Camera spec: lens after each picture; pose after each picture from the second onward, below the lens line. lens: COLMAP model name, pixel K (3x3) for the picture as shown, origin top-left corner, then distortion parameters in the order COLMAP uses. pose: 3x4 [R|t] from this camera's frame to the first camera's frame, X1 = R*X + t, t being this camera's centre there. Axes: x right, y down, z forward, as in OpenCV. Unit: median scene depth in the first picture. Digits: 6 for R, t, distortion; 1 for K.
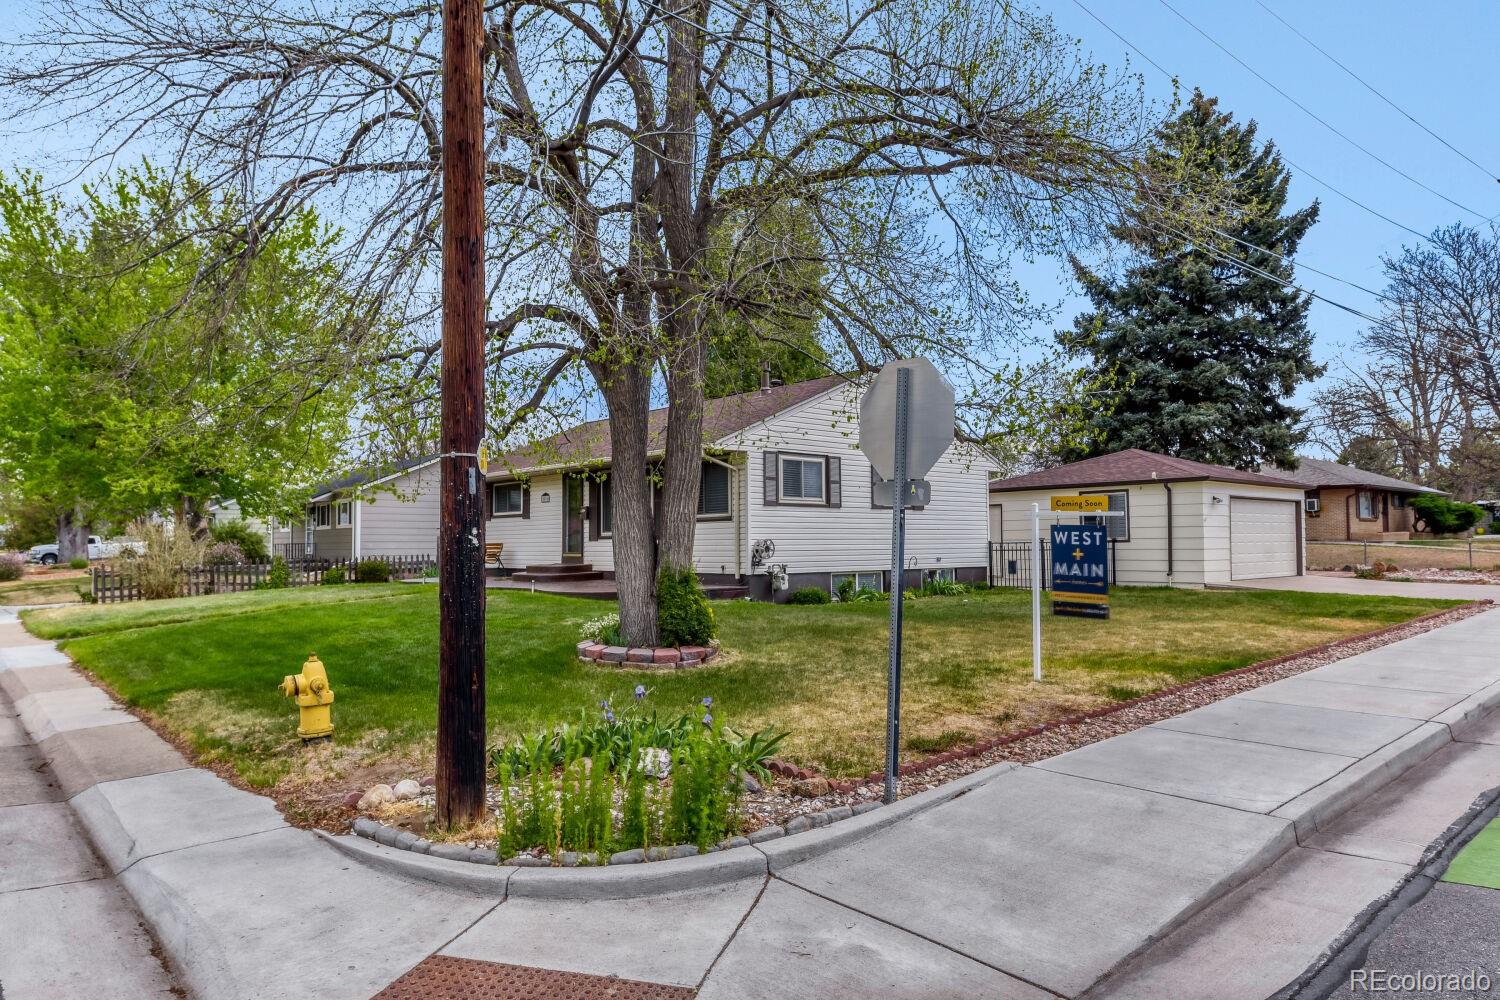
lens RADIAL K [[926.3, 0, 750.0], [0, 926.3, 500.0], [0, 0, 1]] dist [0.003583, 0.000744]
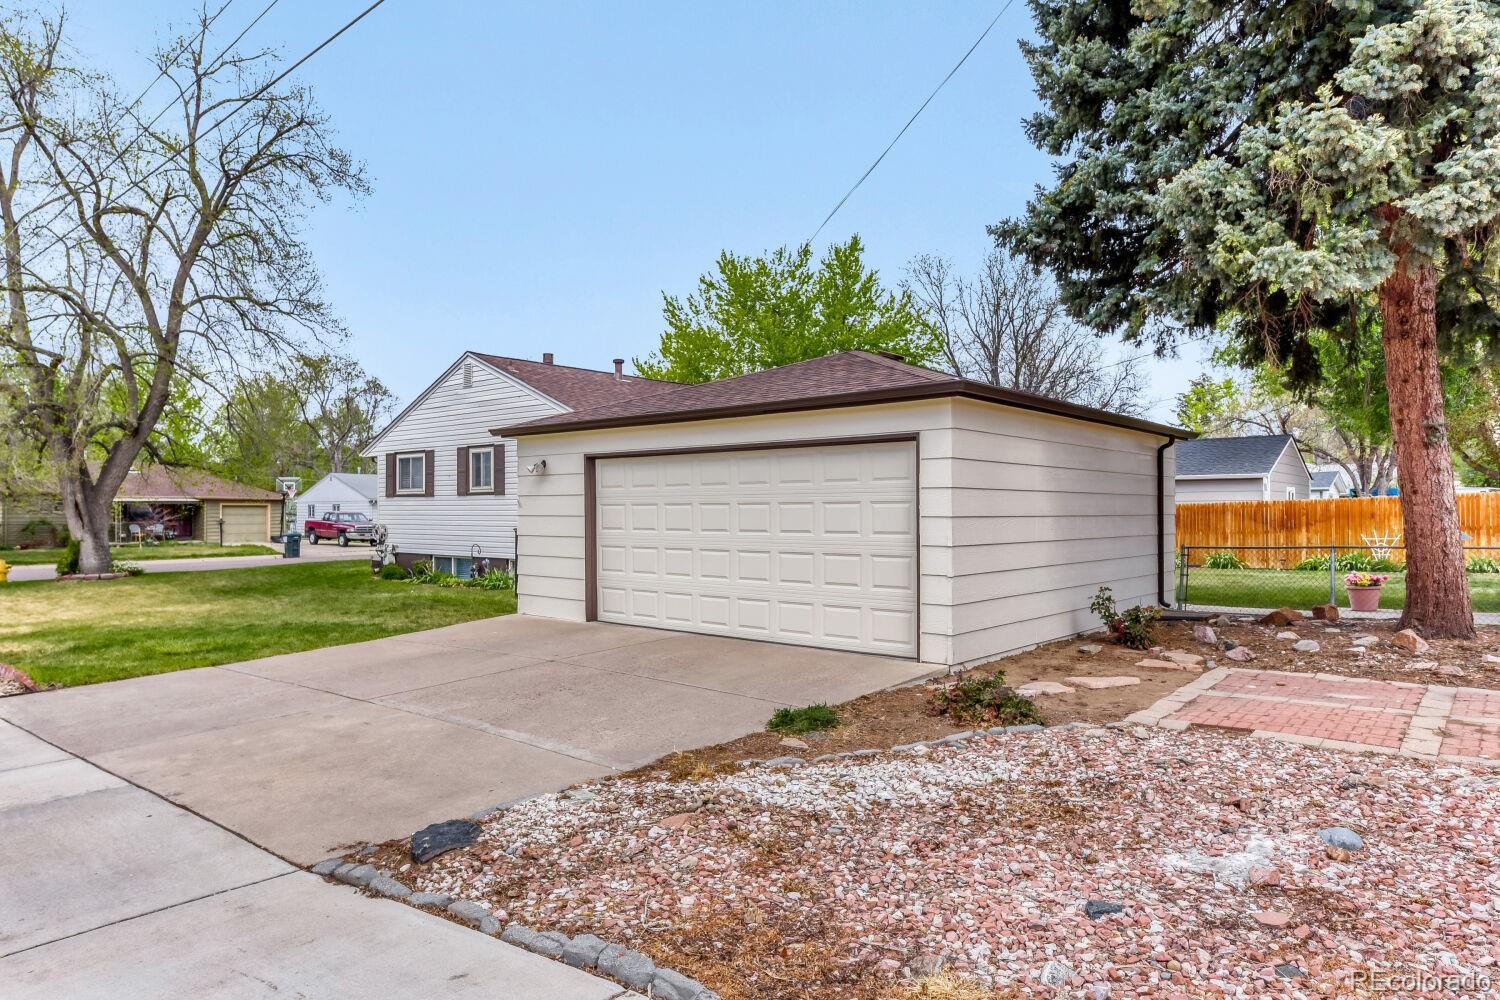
lens RADIAL K [[926.3, 0, 750.0], [0, 926.3, 500.0], [0, 0, 1]] dist [0.003583, 0.000744]
pose [[0.136826, -0.014602, -0.990487, 1.006148], [0.033264, 0.999395, -0.010139, 0.029692], [0.990036, -0.031561, 0.137229, 0.993954]]
